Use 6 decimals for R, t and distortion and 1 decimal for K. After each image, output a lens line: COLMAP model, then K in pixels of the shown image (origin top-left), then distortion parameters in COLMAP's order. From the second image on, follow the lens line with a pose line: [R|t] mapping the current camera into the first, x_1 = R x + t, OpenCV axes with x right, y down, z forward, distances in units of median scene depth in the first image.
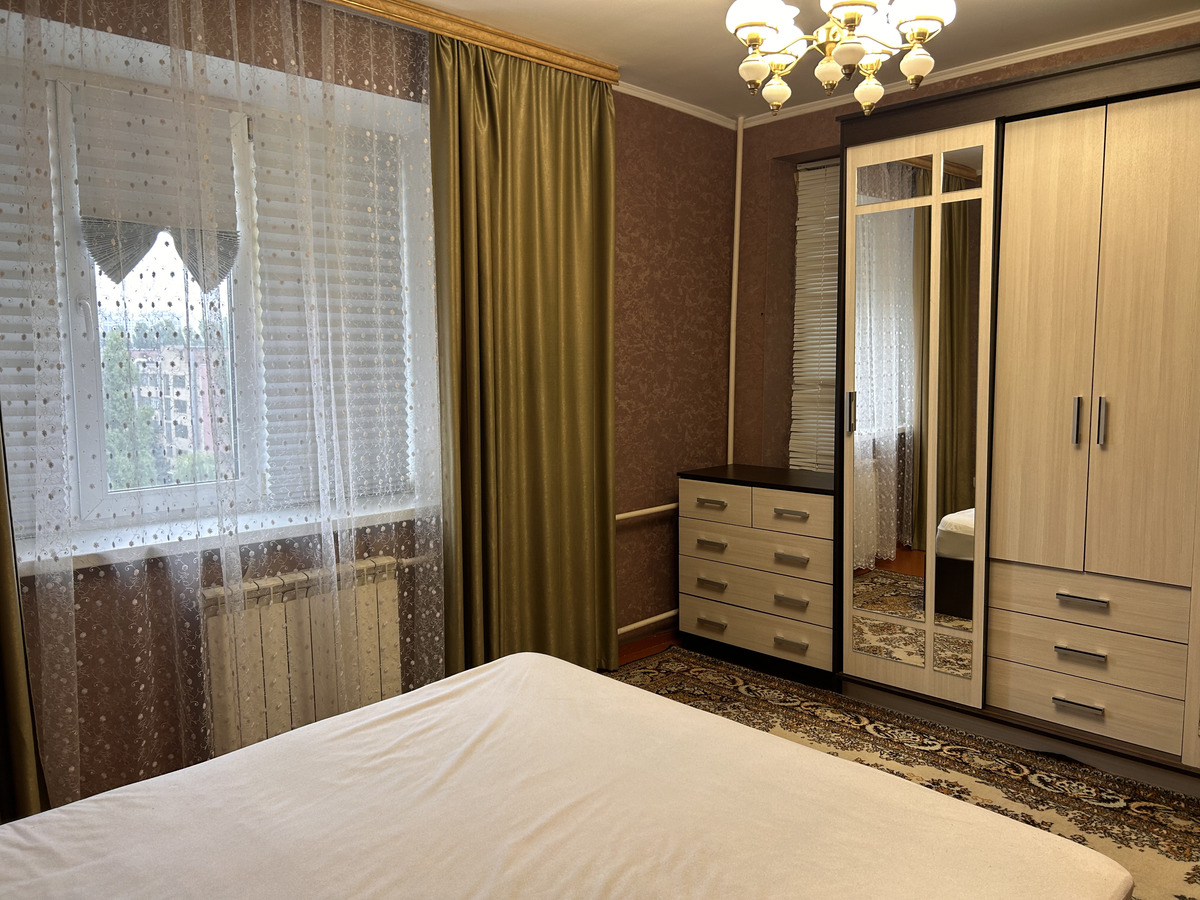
lens RADIAL K [[880.0, 0, 600.0], [0, 880.0, 450.0], [0, 0, 1]] dist [-0.003734, -0.003640]
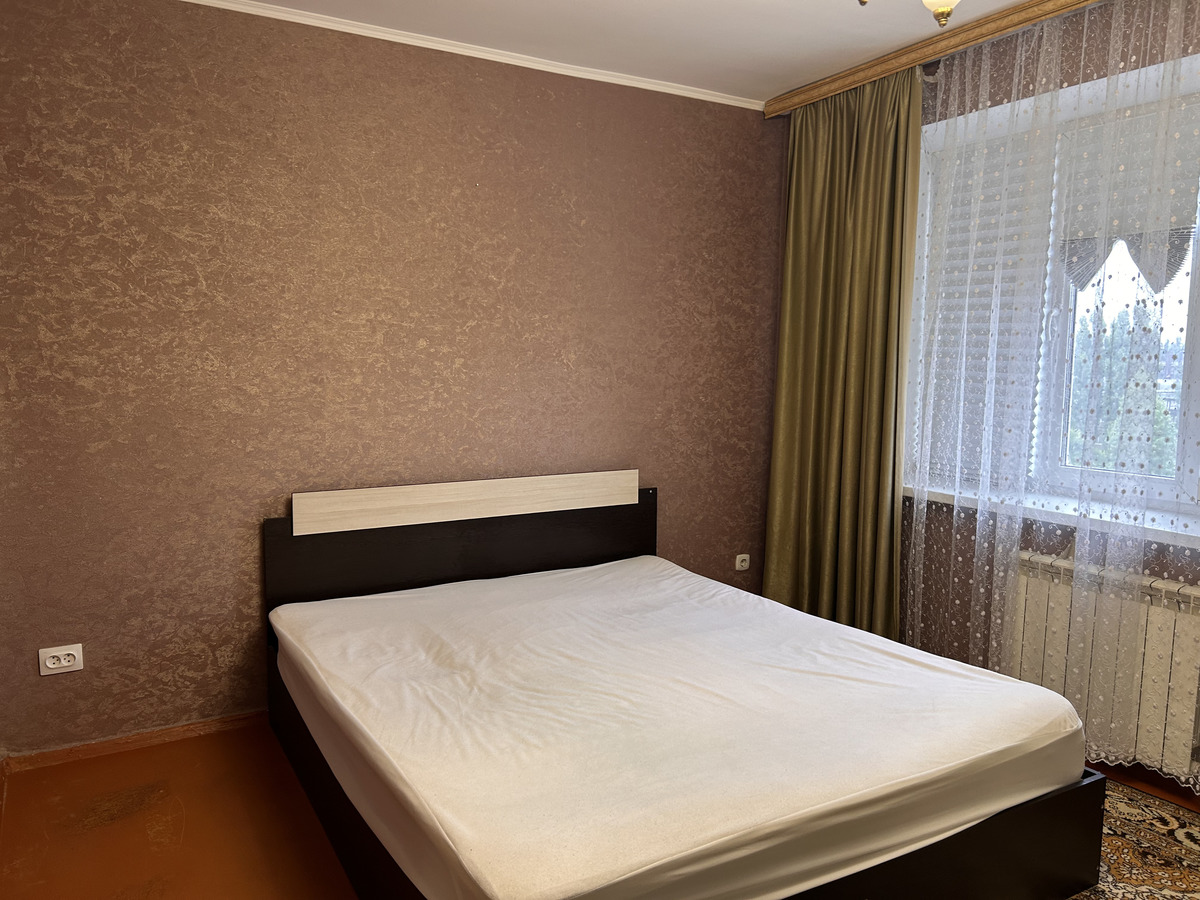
lens RADIAL K [[822.0, 0, 600.0], [0, 822.0, 450.0], [0, 0, 1]] dist [0.029780, -0.005849]
pose [[-0.207141, 0.128202, -0.969875, 0.803092], [-0.098477, 0.983609, 0.151049, -0.096438], [0.973342, 0.126799, -0.191121, 0.682766]]
